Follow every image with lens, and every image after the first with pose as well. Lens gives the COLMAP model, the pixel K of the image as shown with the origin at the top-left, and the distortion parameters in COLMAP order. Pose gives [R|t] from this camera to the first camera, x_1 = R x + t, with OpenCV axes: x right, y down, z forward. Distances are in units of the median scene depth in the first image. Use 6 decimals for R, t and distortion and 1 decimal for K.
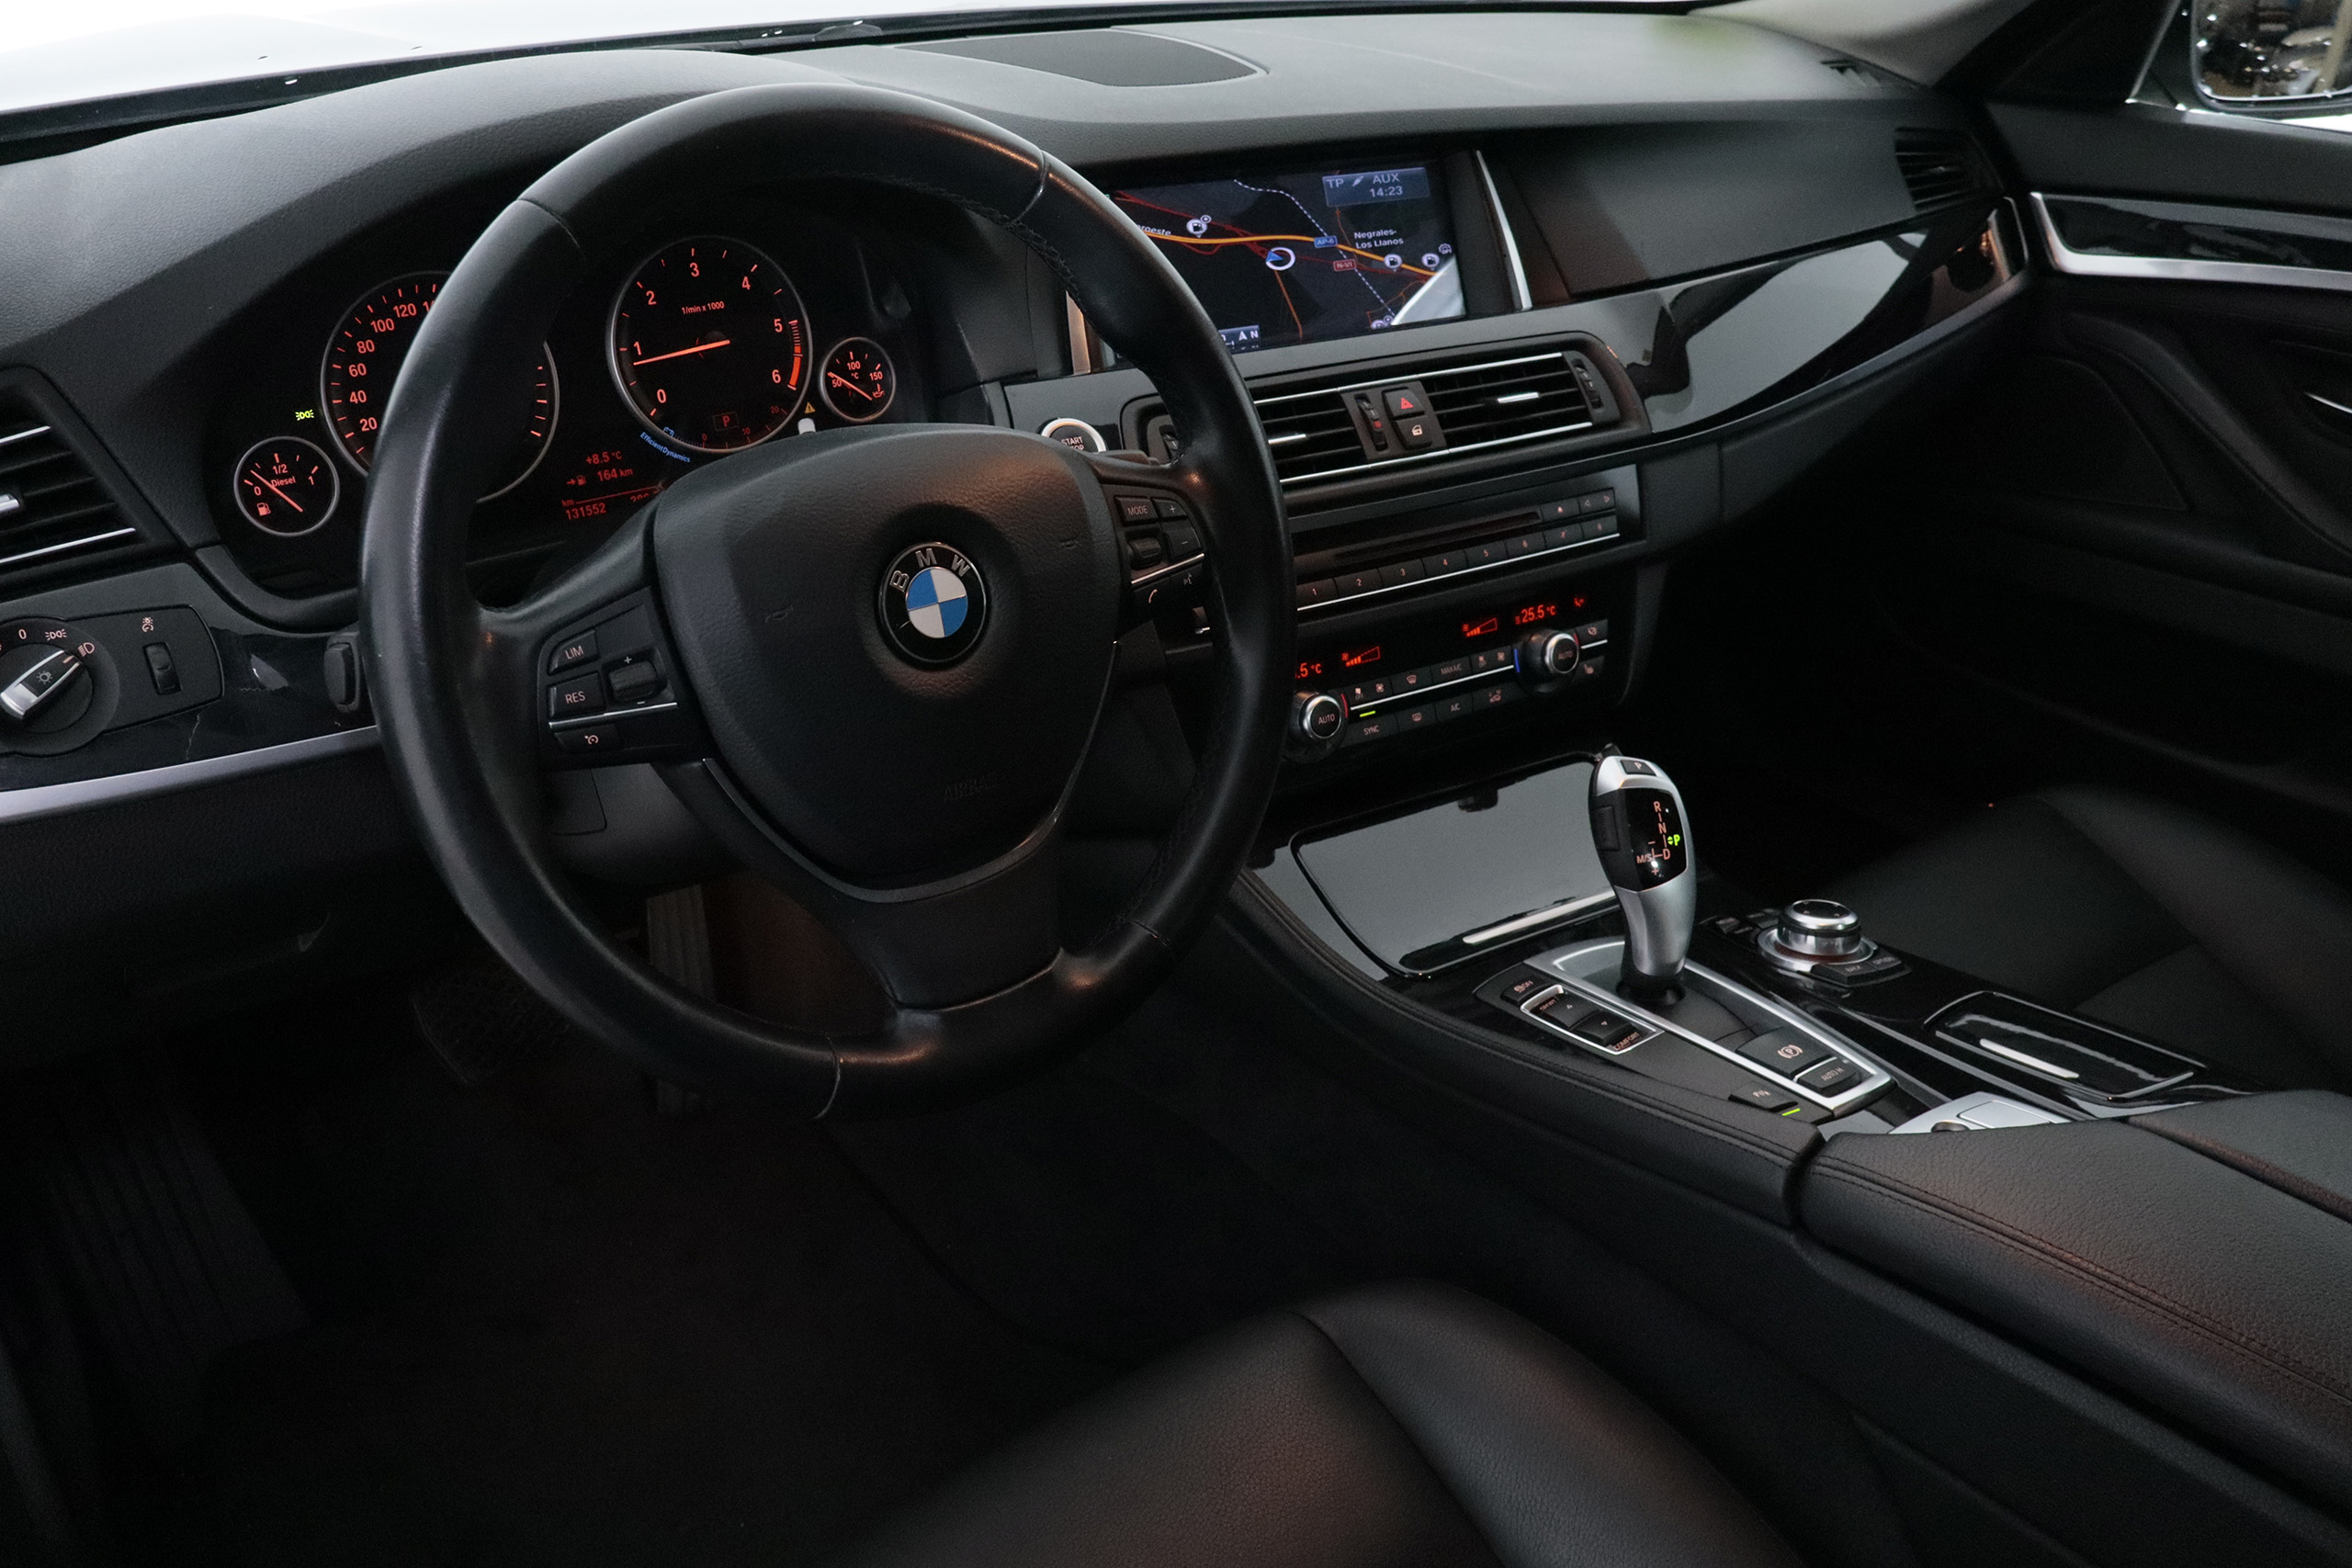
lens RADIAL K [[2034.3, 0, 1164.9], [0, 2034.3, 766.8], [0, 0, 1]] dist [0.029028, -0.006696]
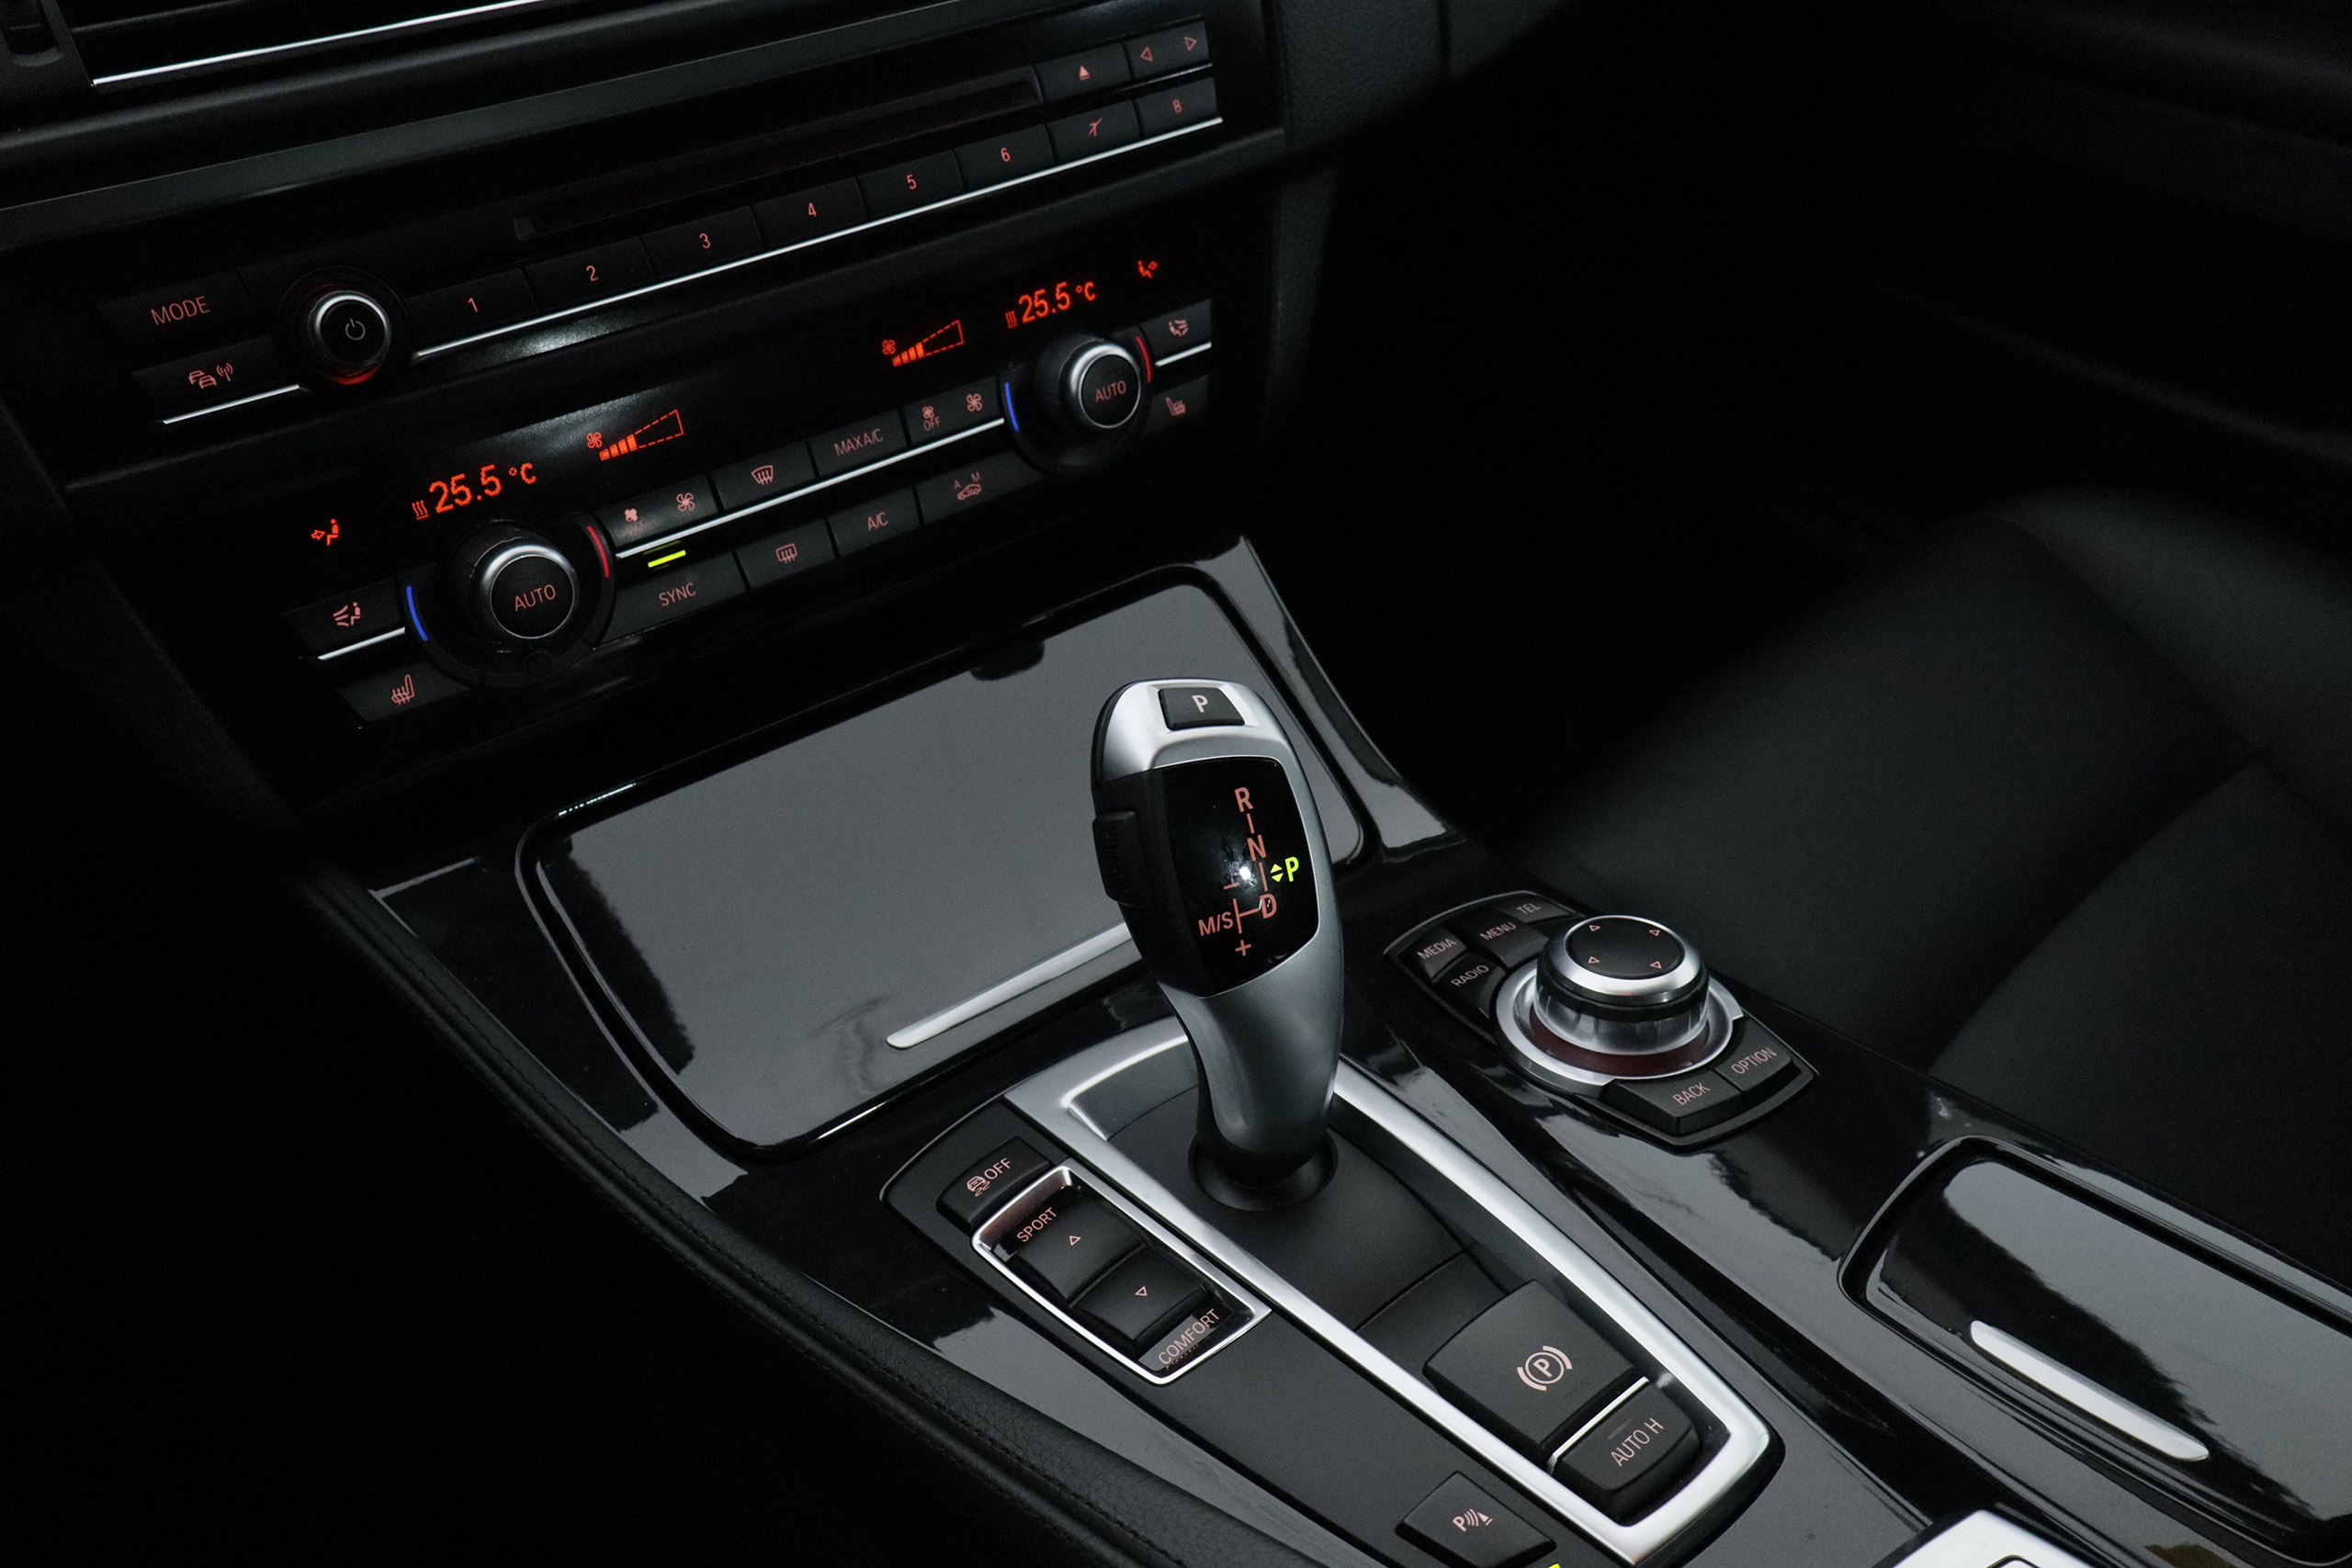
lens RADIAL K [[2157.6, 0, 1167.9], [0, 2157.6, 788.5], [0, 0, 1]] dist [0.031289, 0.000000]
pose [[0.995606, -0.068210, 0.064153, 0.171397], [0.053728, 0.977238, 0.205229, -0.067215], [-0.076691, -0.200880, 0.976609, 0.484450]]
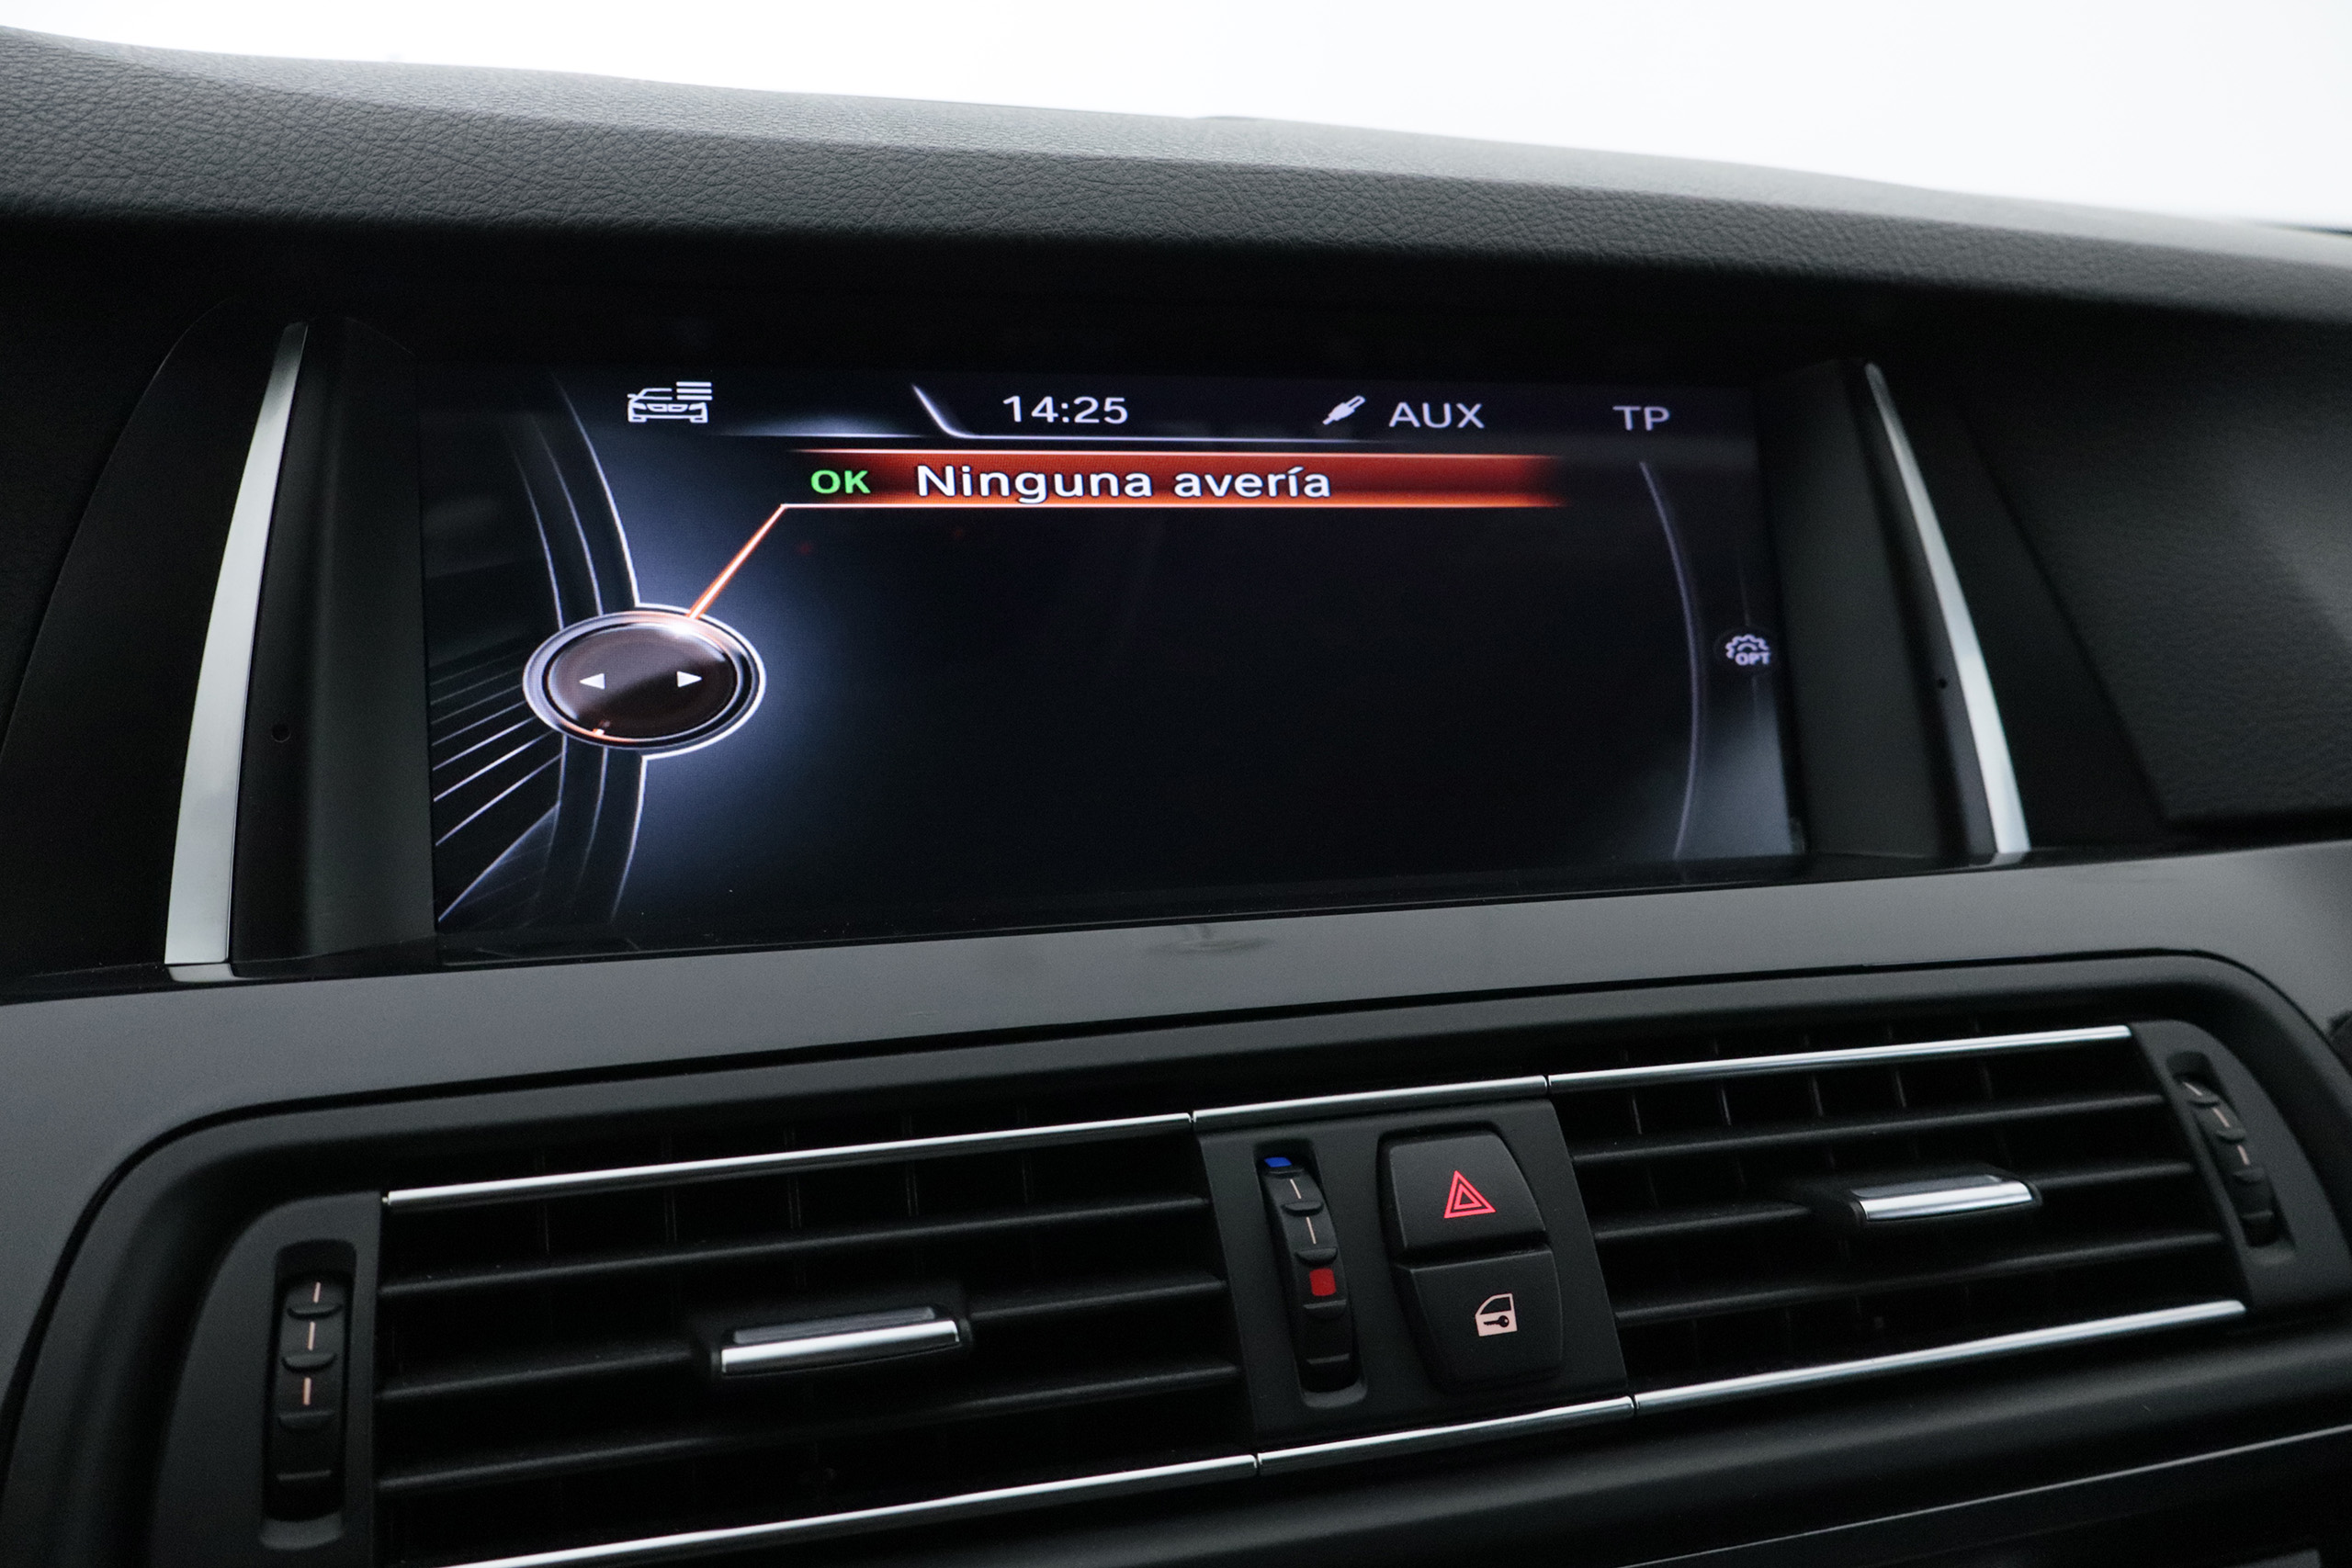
lens RADIAL K [[2034.3, 0, 1164.7], [0, 2034.3, 781.0], [0, 0, 1]] dist [0.029028, -0.006696]
pose [[0.967402, 0.082696, -0.239363, 0.133004], [-0.128365, 0.974886, -0.181989, -0.170658], [0.218302, 0.206782, 0.953722, 0.707495]]
